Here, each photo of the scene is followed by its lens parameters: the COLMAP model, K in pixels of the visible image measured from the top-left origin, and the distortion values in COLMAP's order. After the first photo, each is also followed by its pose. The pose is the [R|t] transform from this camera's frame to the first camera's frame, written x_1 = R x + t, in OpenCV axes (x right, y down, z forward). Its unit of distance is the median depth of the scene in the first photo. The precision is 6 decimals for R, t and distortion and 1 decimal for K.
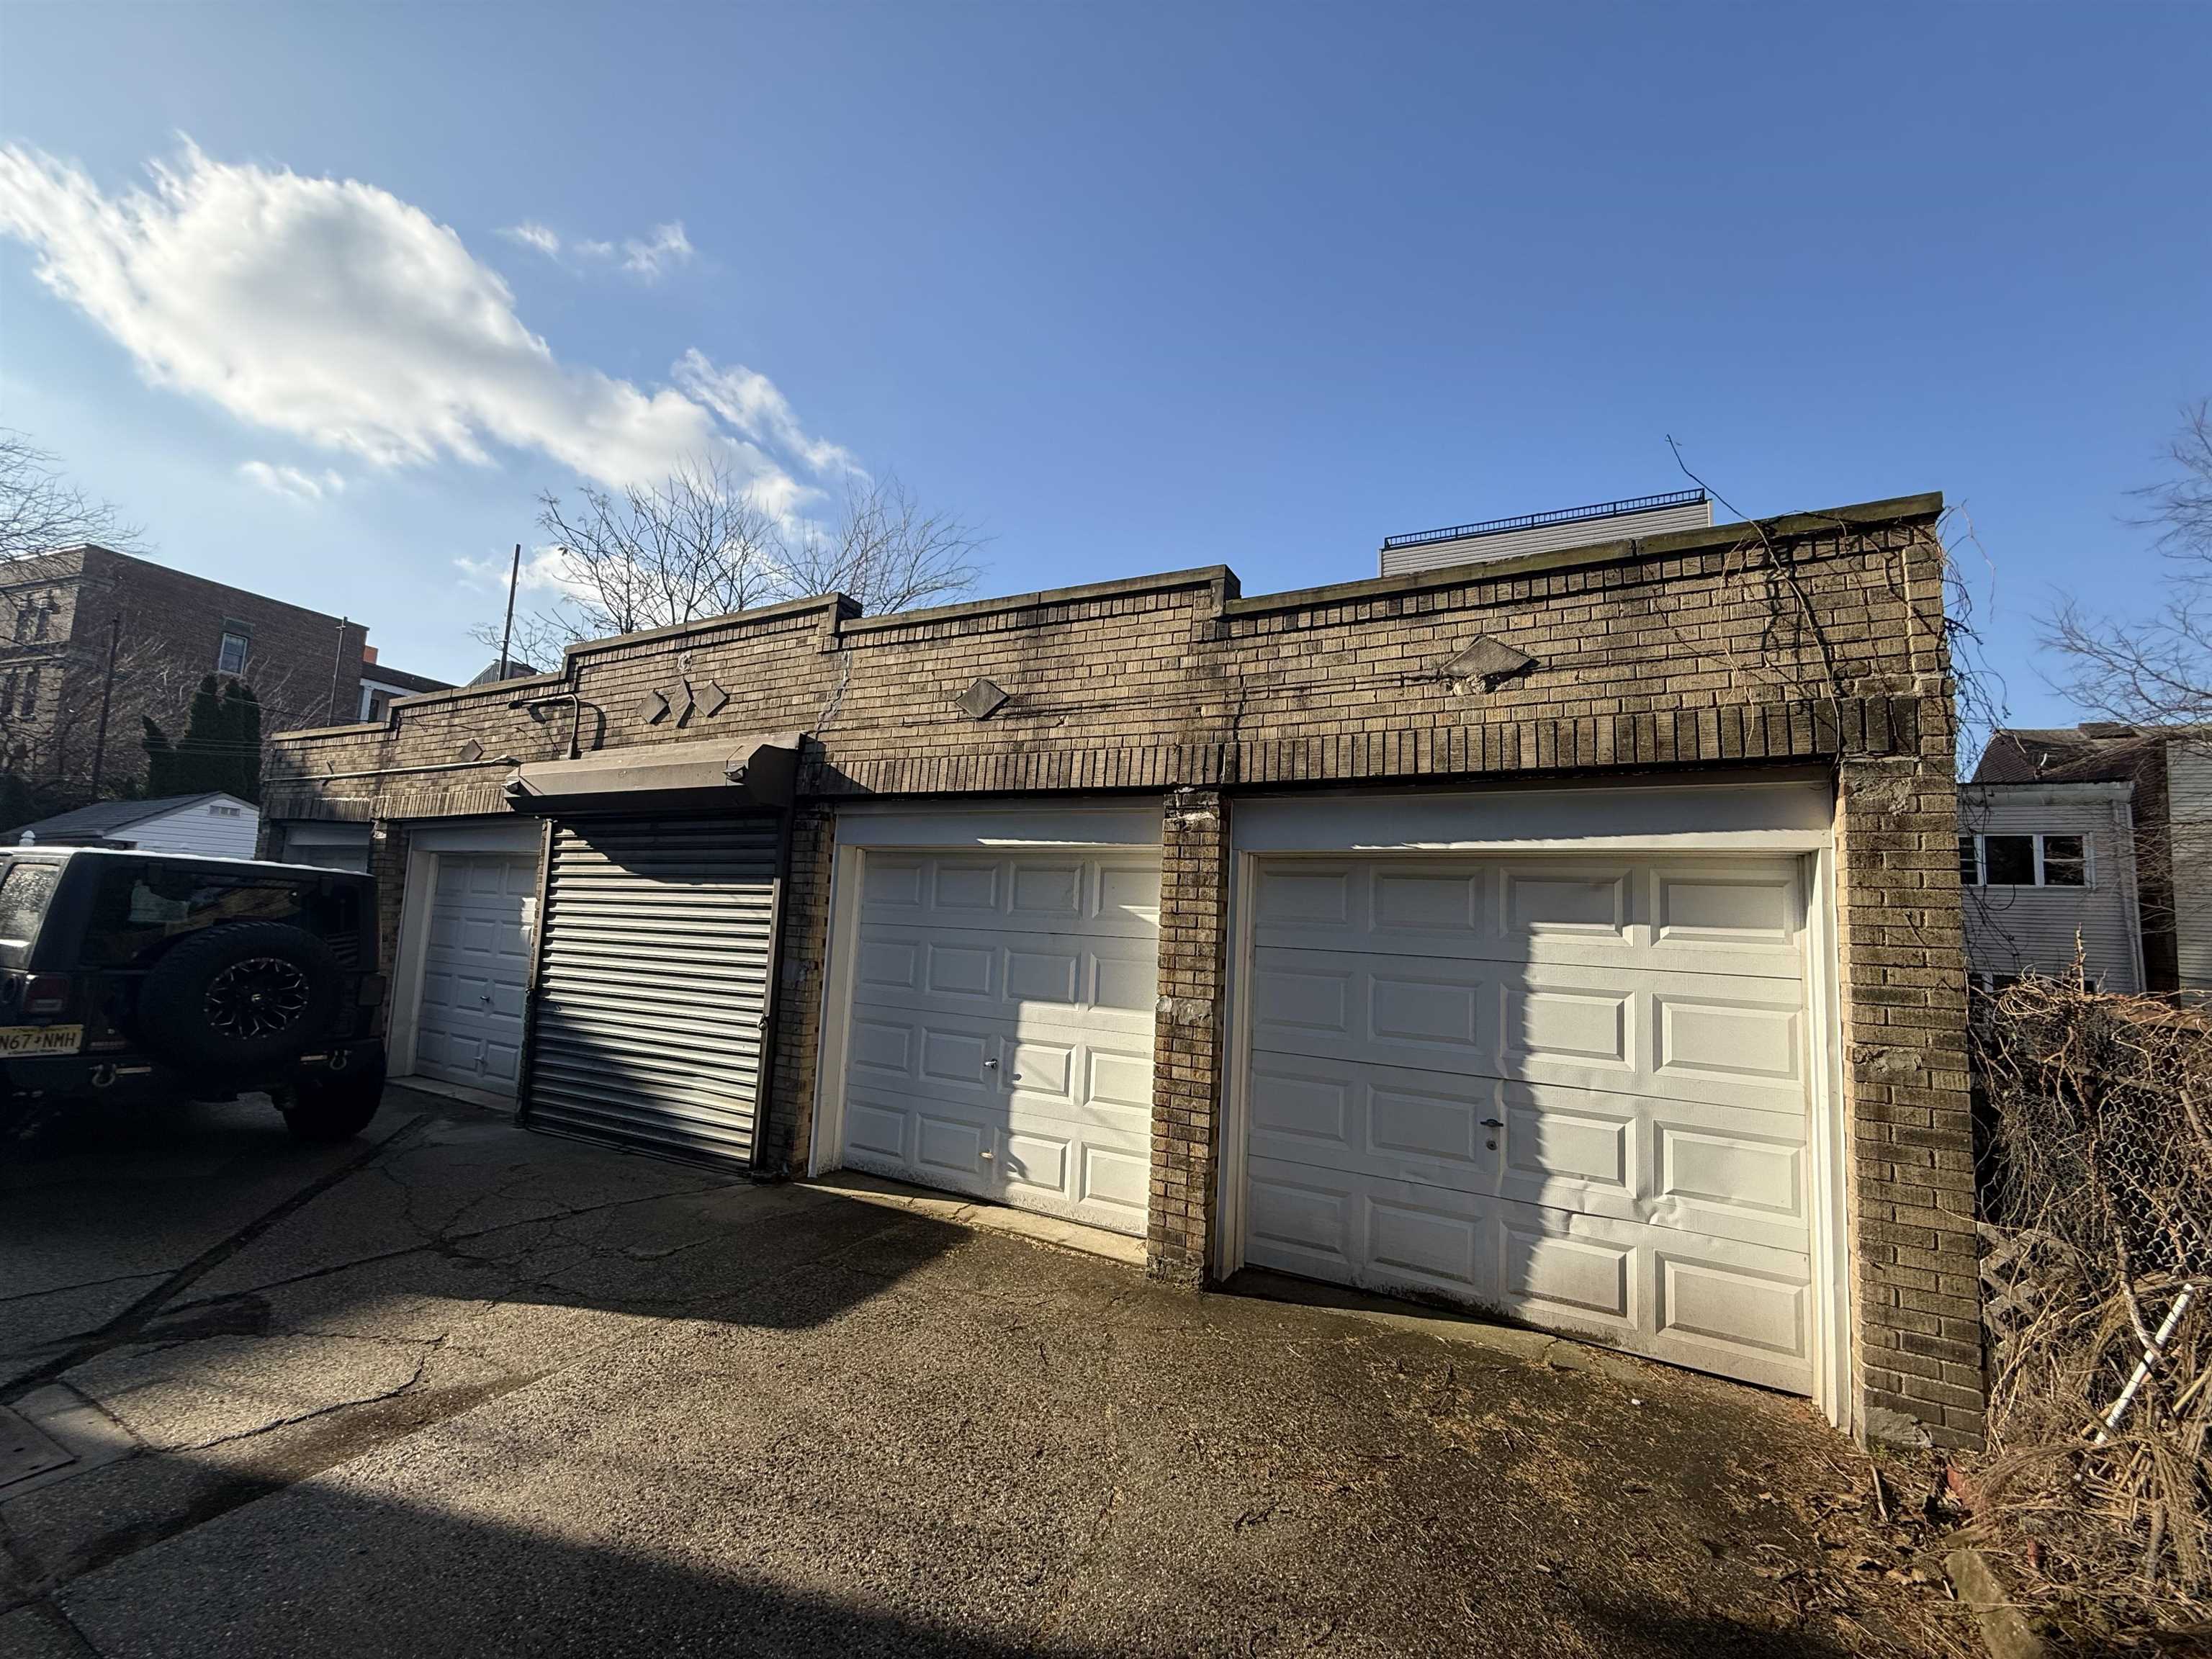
lens RADIAL K [[881.4, 0, 1102.0], [0, 881.4, 834.8], [0, 0, 1]] dist [0.002638, -0.000235]
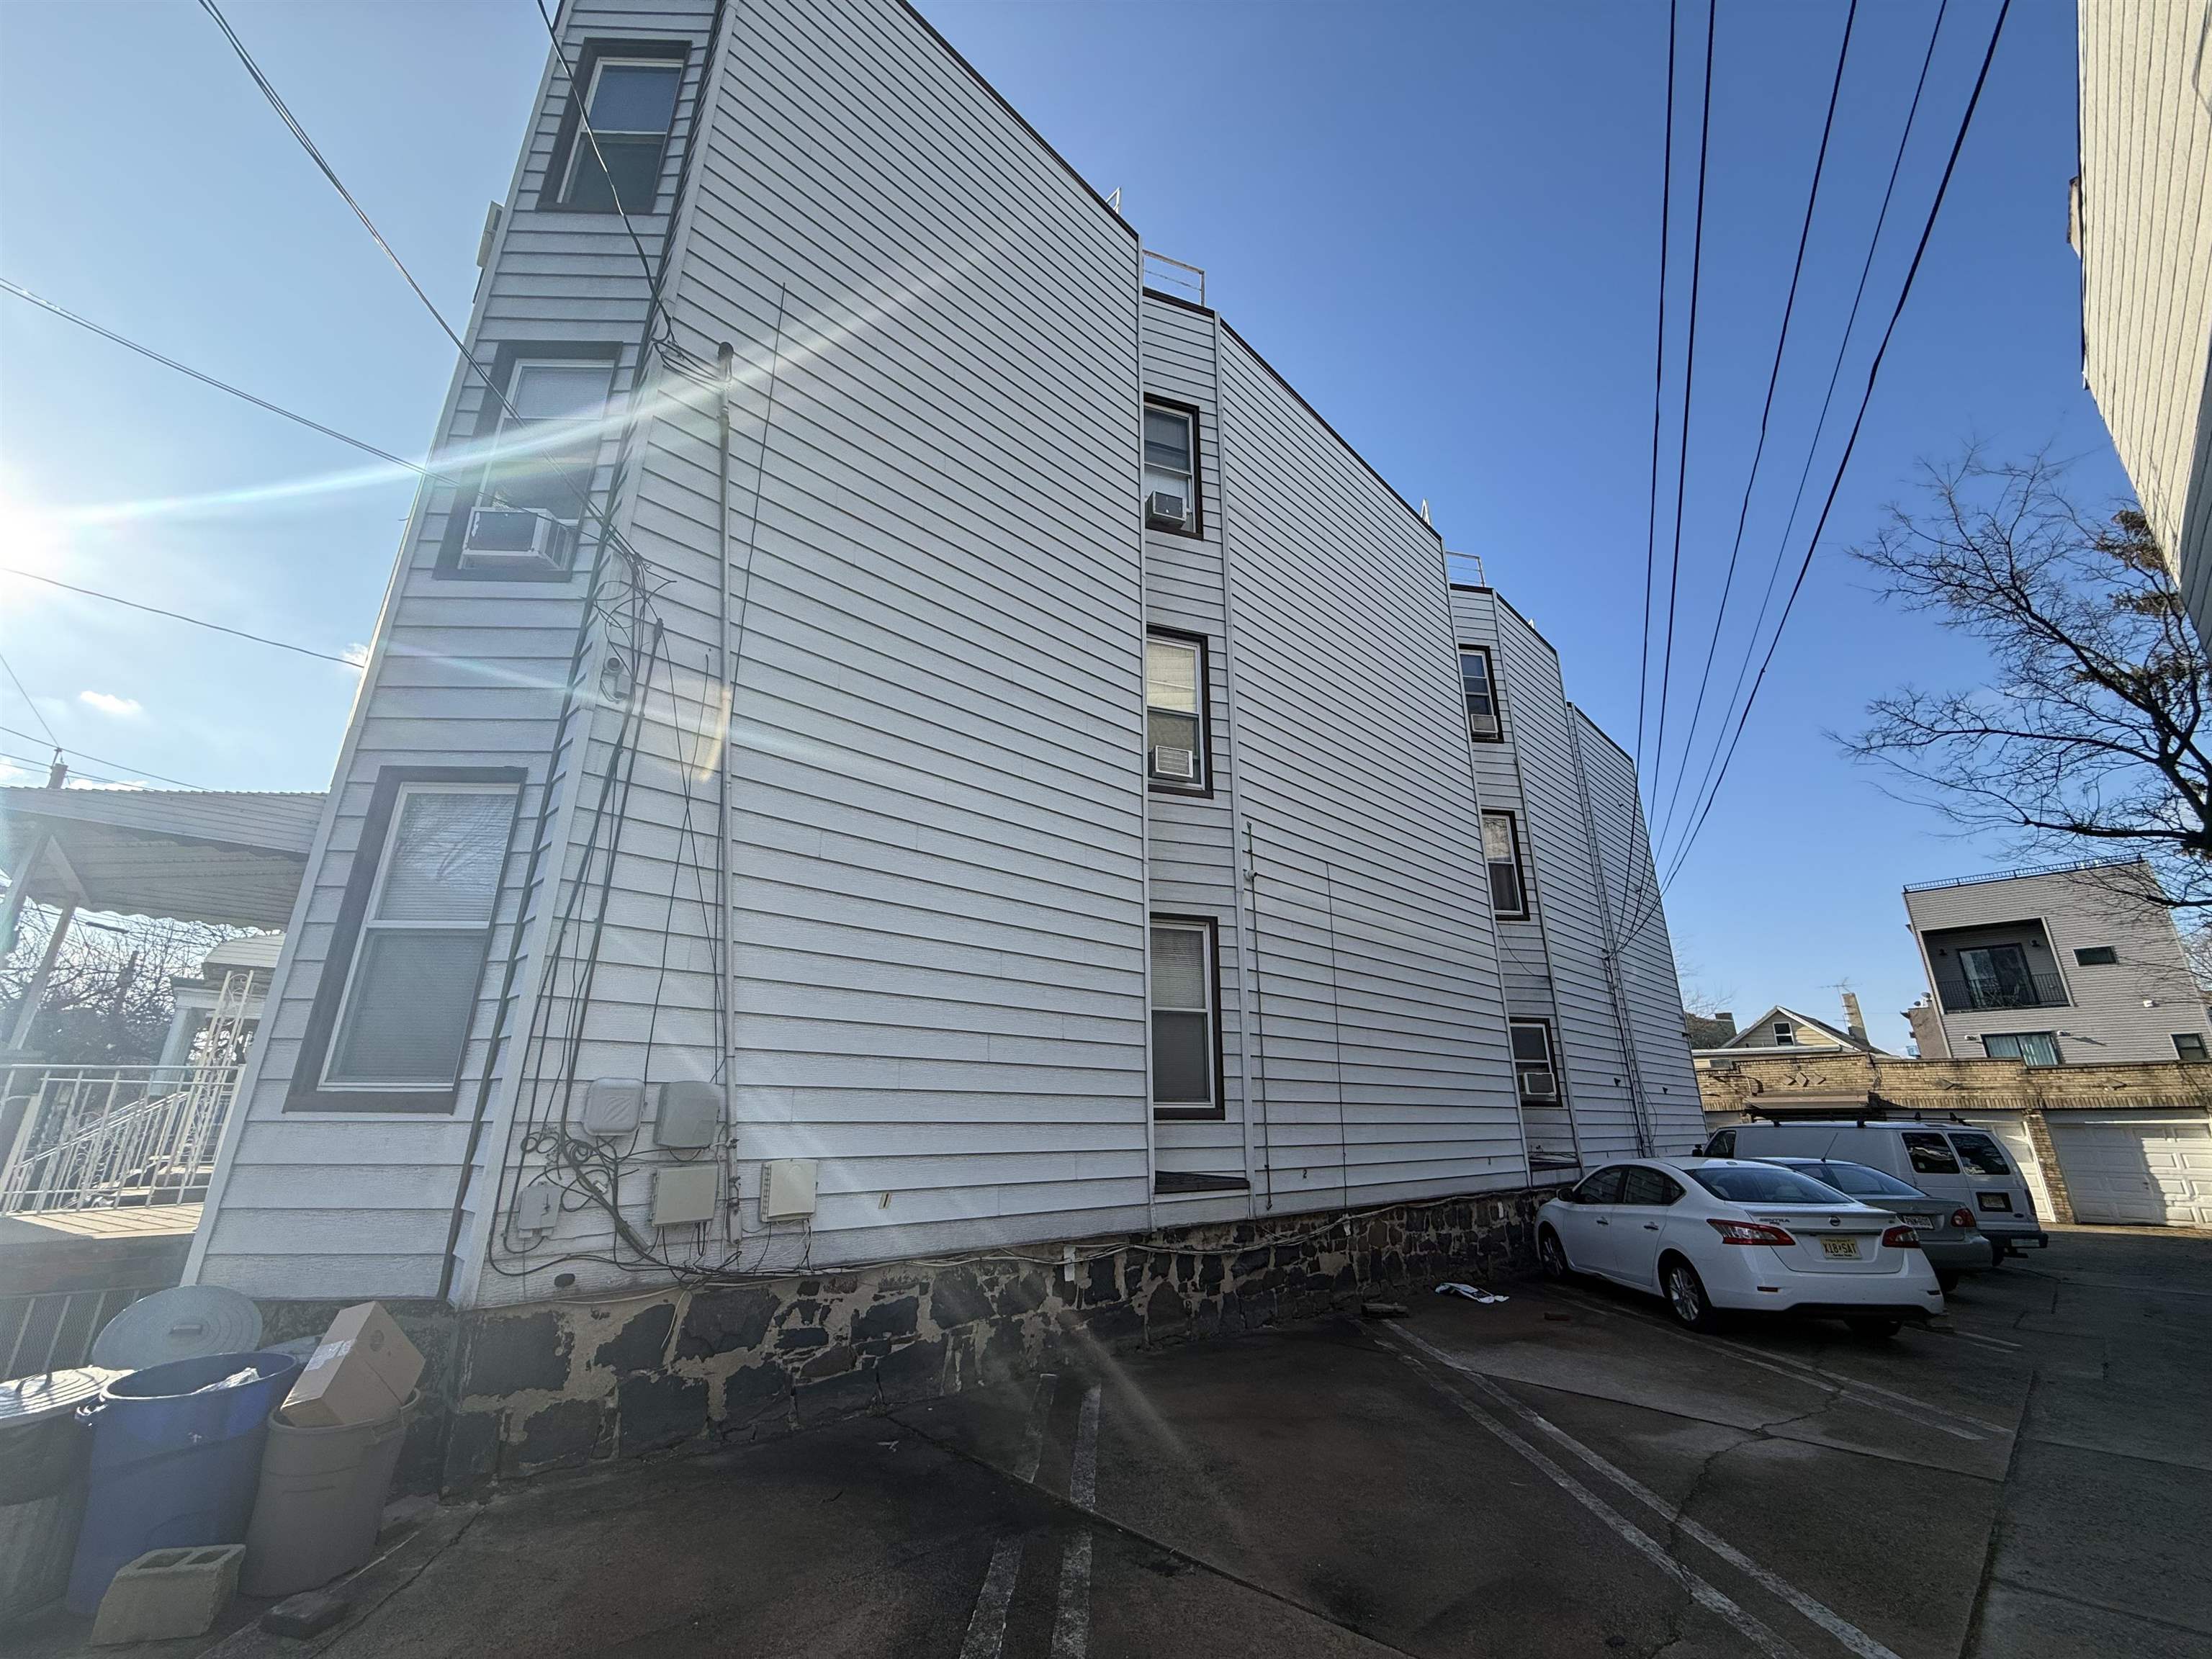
lens RADIAL K [[881.4, 0, 1102.0], [0, 881.4, 834.8], [0, 0, 1]] dist [0.002638, -0.000235]
pose [[0.946514, -0.140794, -0.290325, -2.890359], [0.074877, 0.971058, -0.226804, -0.746565], [0.313854, 0.192934, 0.929662, -4.970563]]
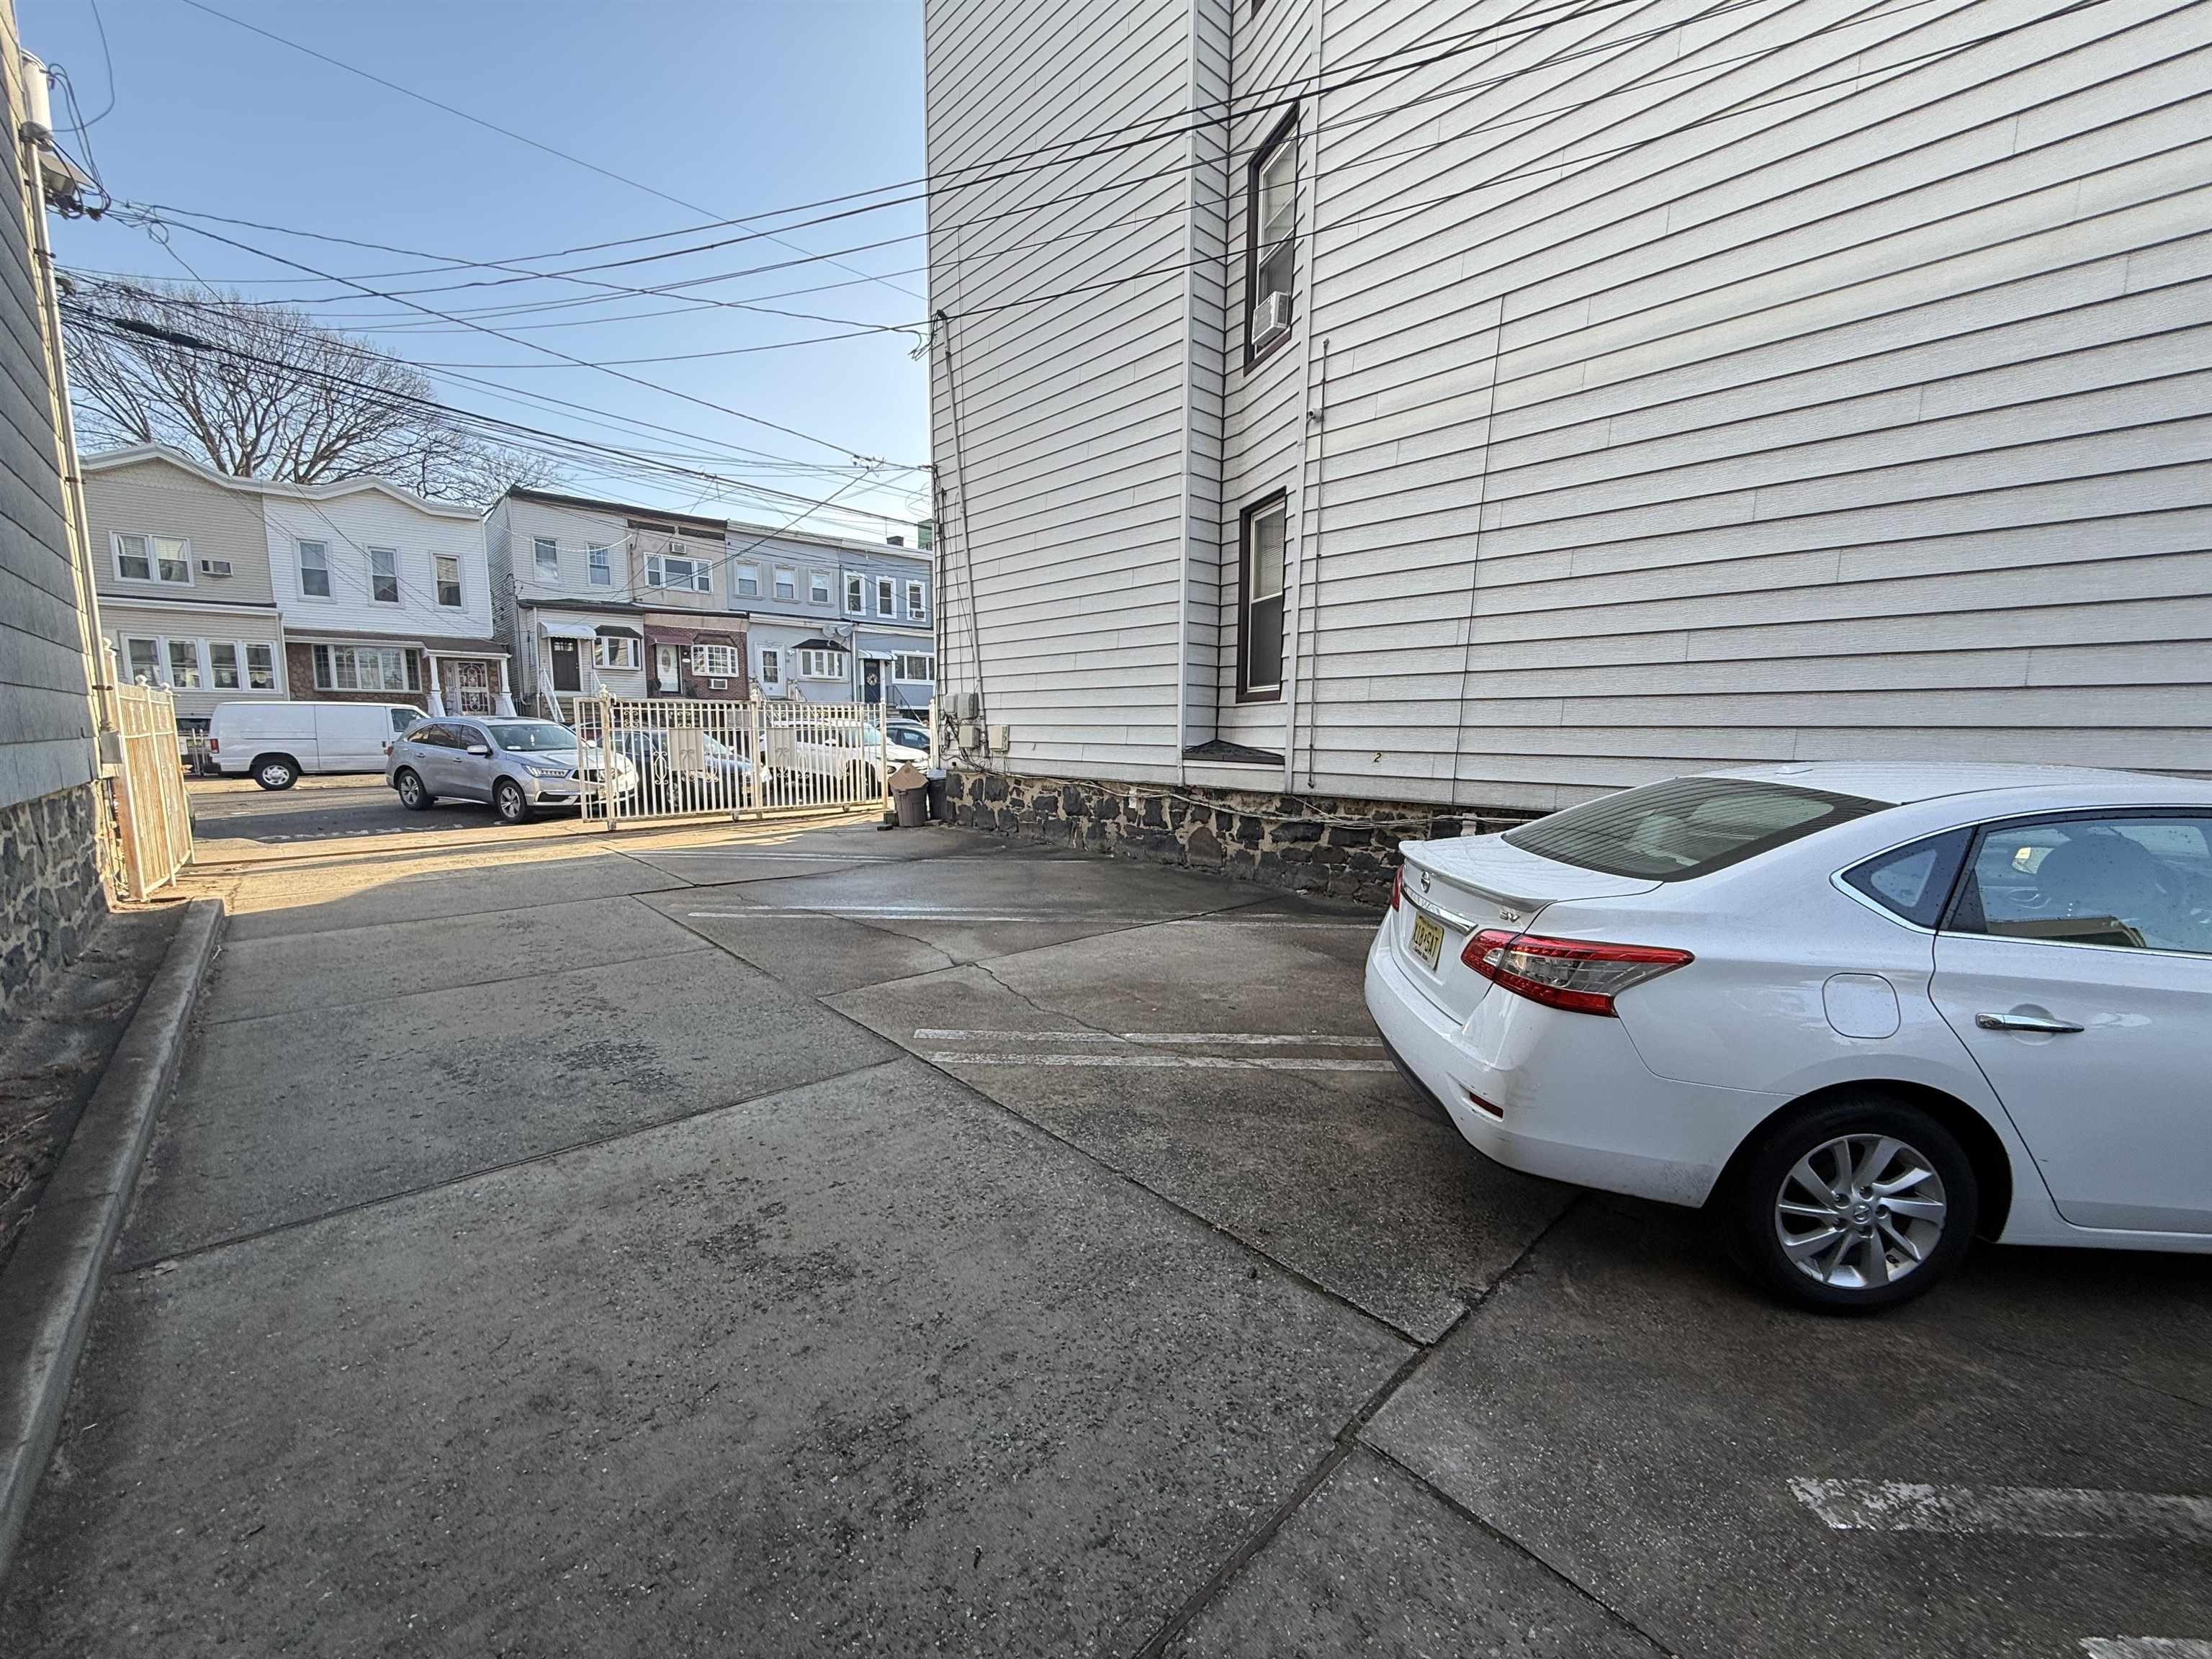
lens RADIAL K [[881.4, 0, 1102.0], [0, 881.4, 834.8], [0, 0, 1]] dist [0.002638, -0.000235]
pose [[-0.335529, 0.068592, -0.939529, -1.421048], [0.080403, 0.995791, 0.043986, -0.405480], [0.938592, -0.060782, -0.339632, -2.854812]]
